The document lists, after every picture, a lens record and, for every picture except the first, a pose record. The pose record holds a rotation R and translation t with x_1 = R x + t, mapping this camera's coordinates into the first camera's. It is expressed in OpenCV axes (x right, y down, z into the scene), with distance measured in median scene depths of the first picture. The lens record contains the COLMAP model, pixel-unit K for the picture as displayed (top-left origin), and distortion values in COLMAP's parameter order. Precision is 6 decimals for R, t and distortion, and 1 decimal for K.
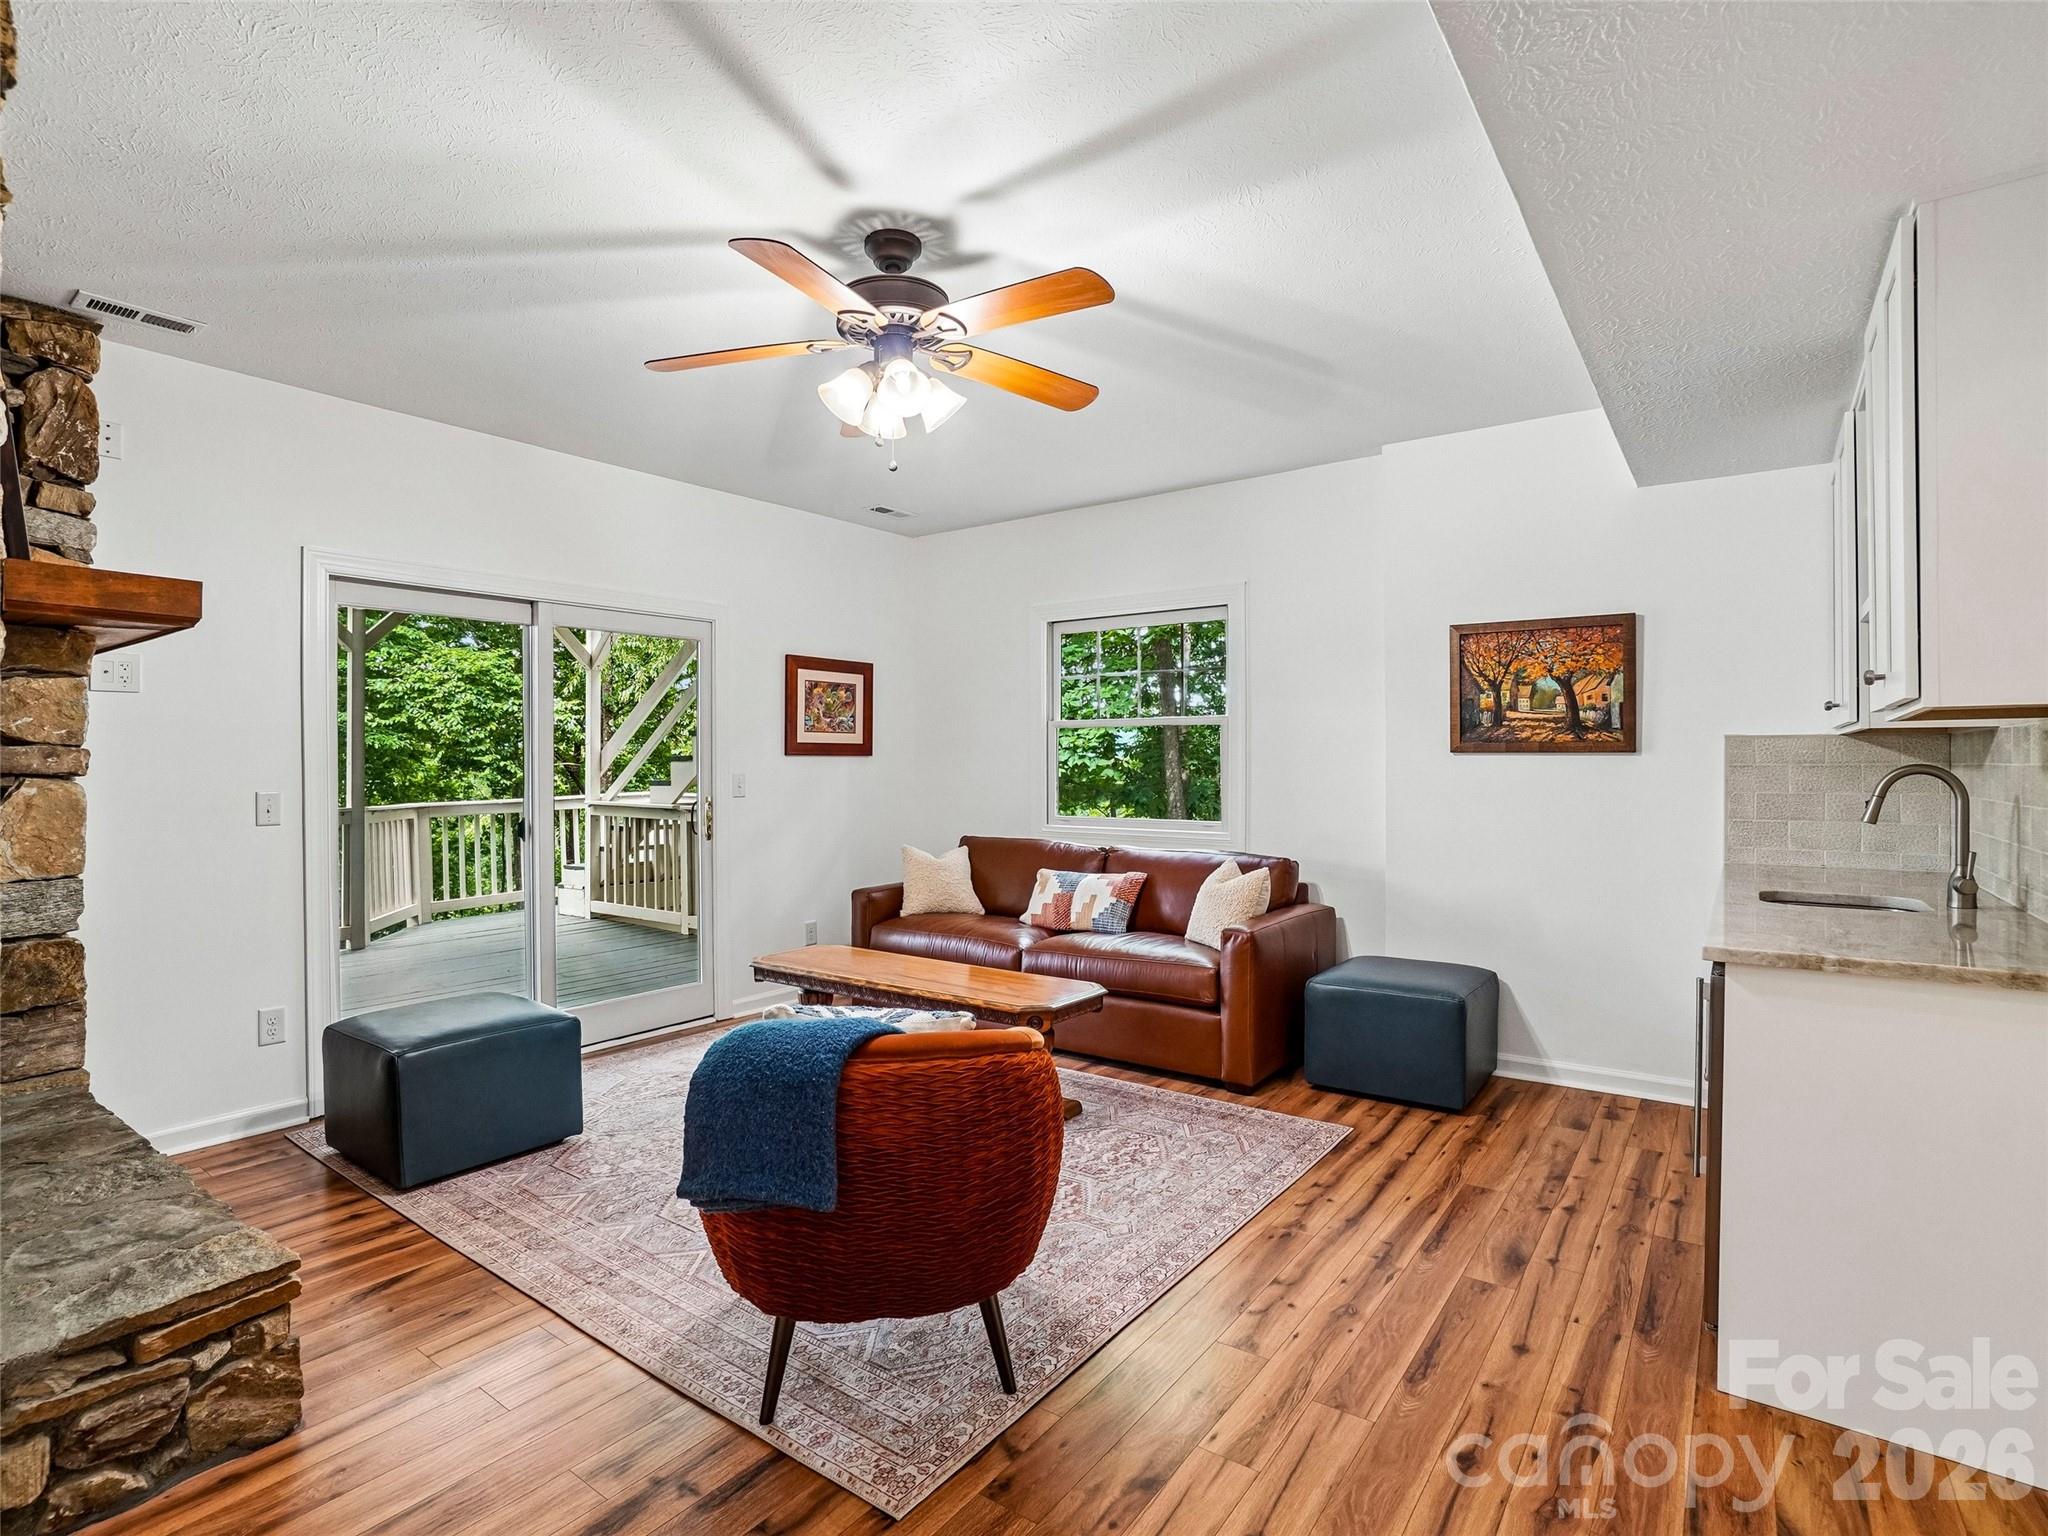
lens RADIAL K [[1014.0, 0, 1008.8], [0, 1014.0, 763.4], [0, 0, 1]] dist [-0.060338, 0.020173]
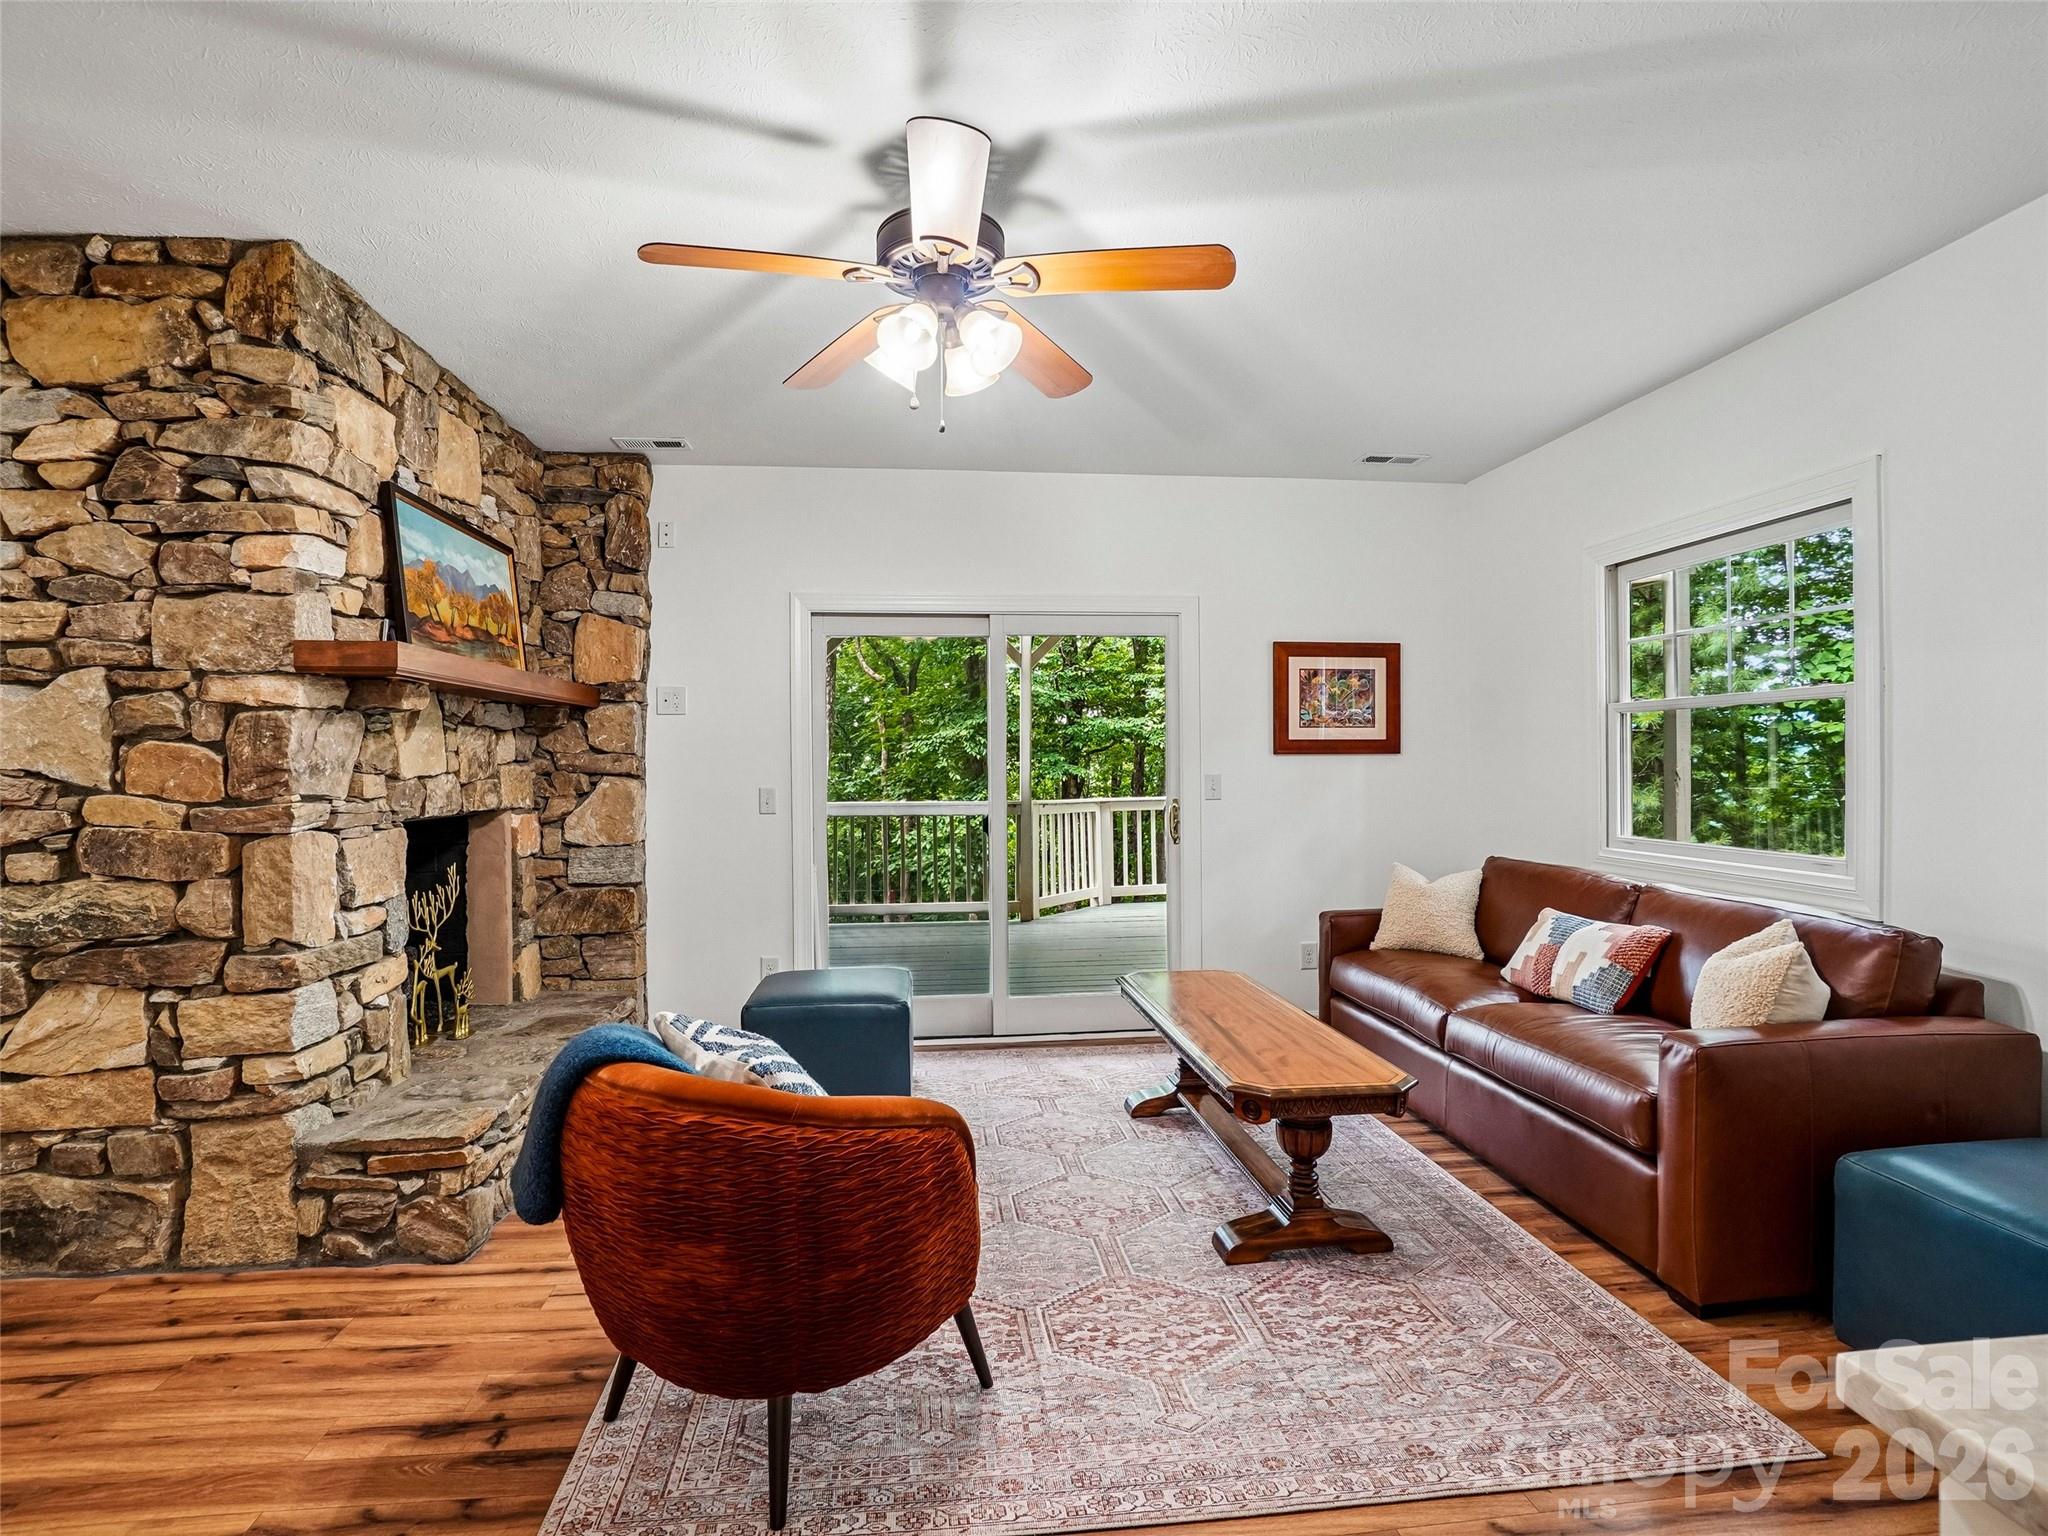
lens RADIAL K [[1014.0, 0, 1012.2], [0, 1014.0, 761.4], [0, 0, 1]] dist [-0.060338, 0.020173]
pose [[0.684158, -0.003941, -0.729323, 0.378339], [0.003937, 0.999991, -0.001711, -0.001483], [0.729323, -0.001700, 0.684167, 0.298871]]
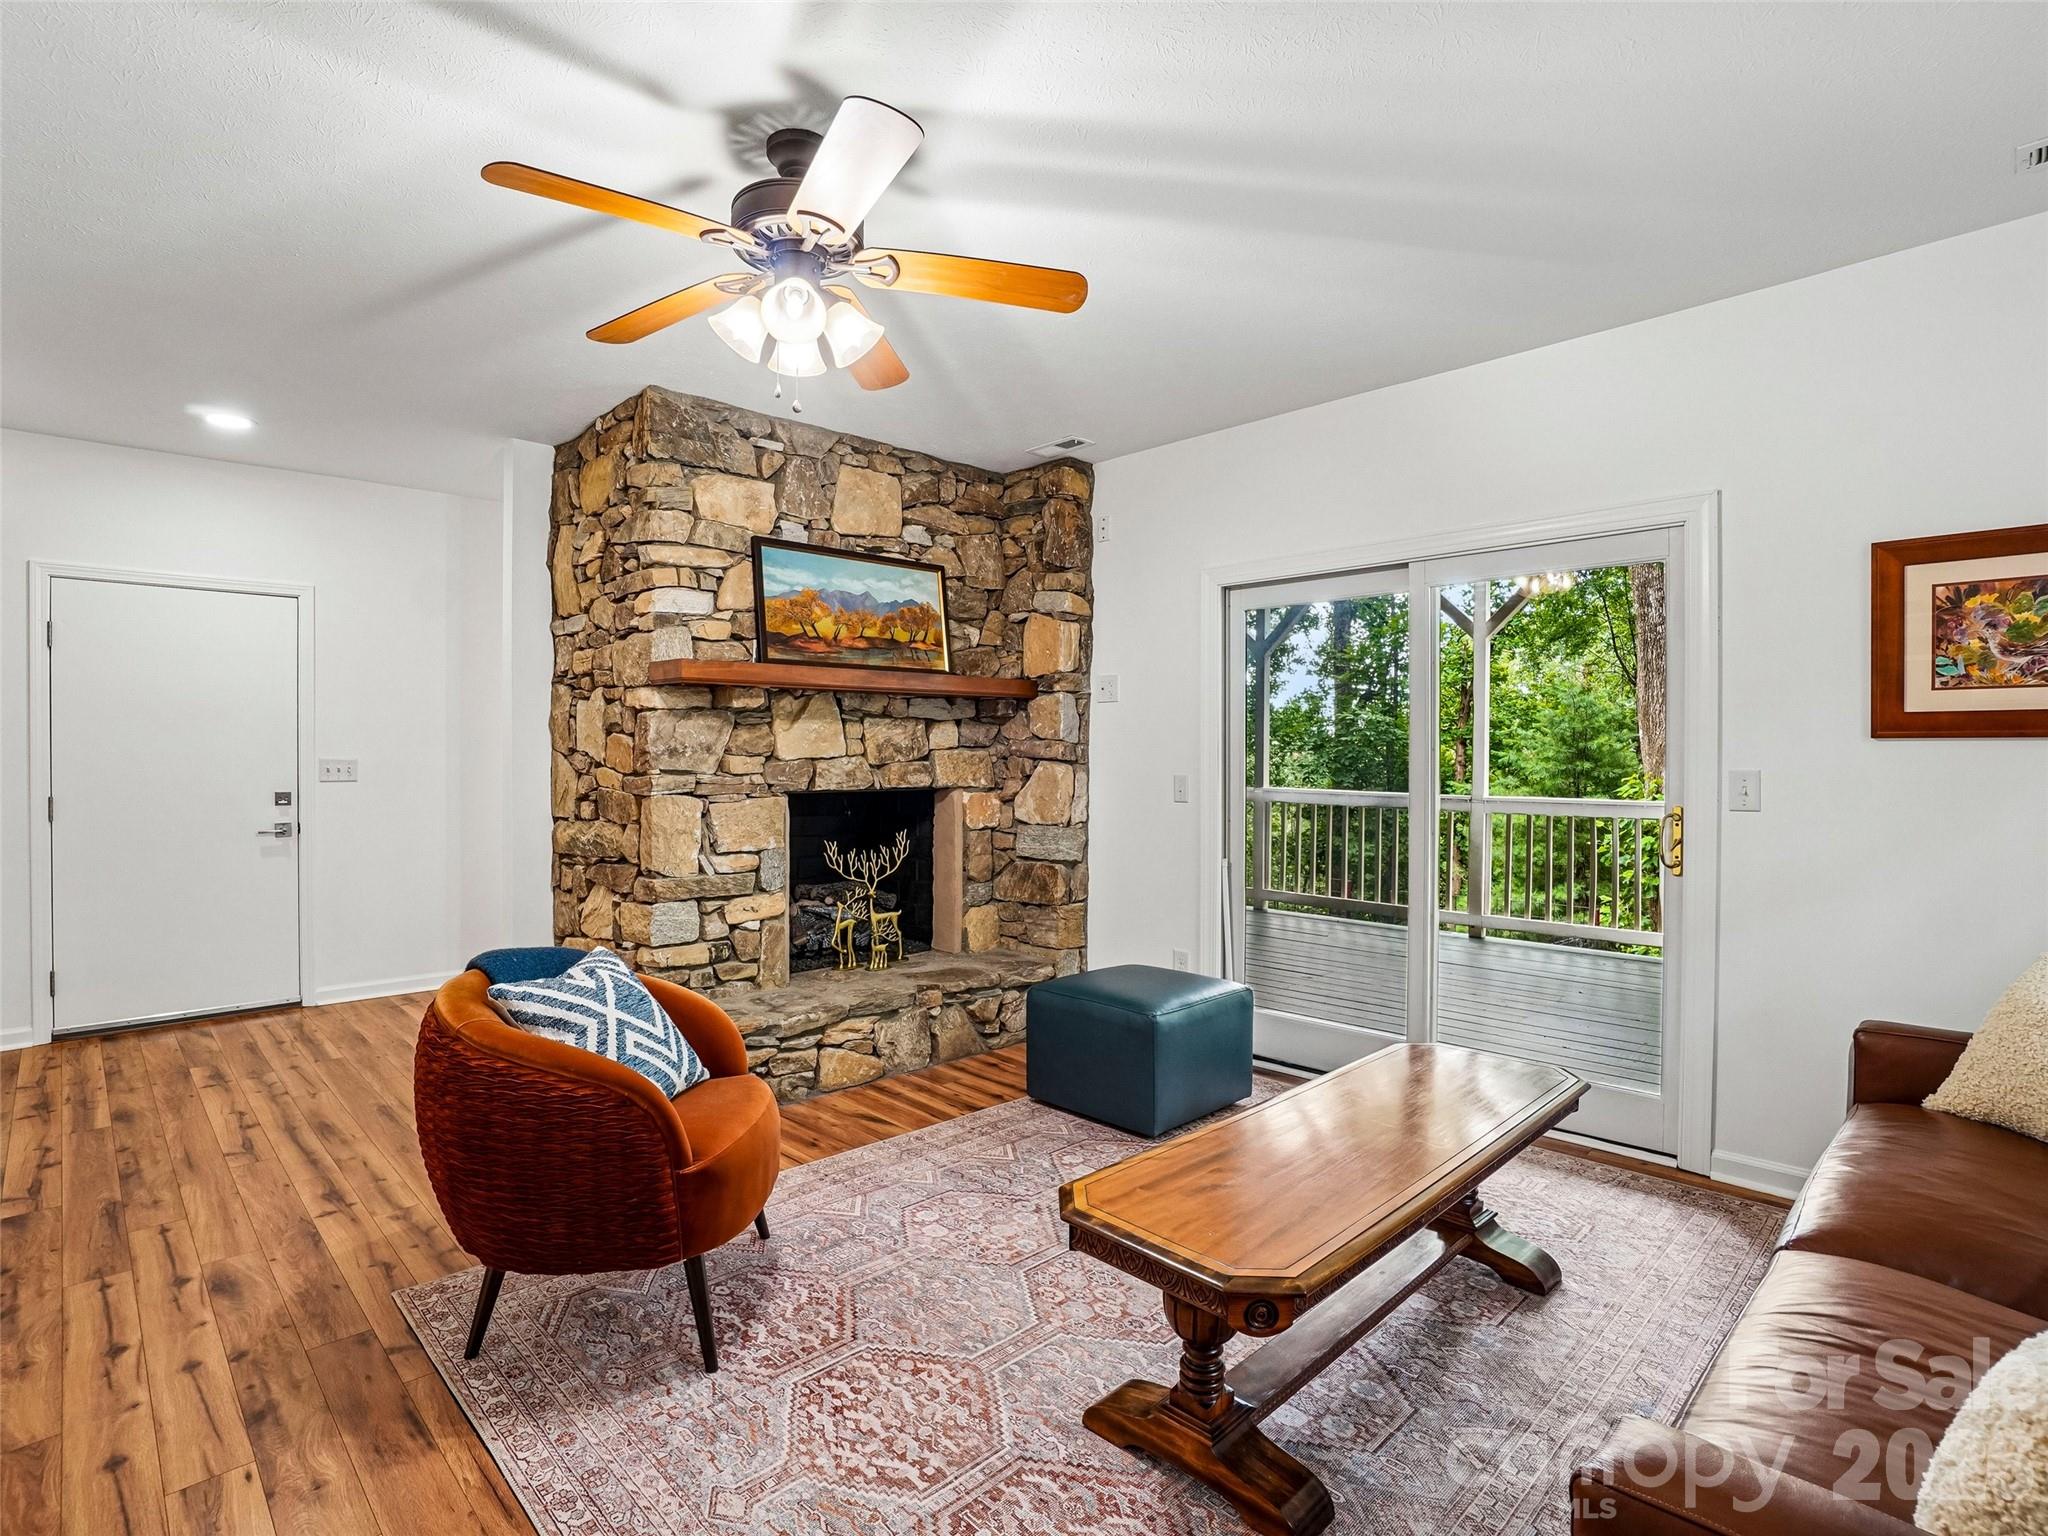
lens RADIAL K [[1014.0, 0, 1017.0], [0, 1014.0, 762.0], [0, 0, 1]] dist [-0.060338, 0.020173]
pose [[-0.151072, 0.010067, -0.988472, 0.474560], [-0.001854, 0.999943, 0.010468, -0.000114], [0.988521, 0.003414, -0.151045, 0.884119]]
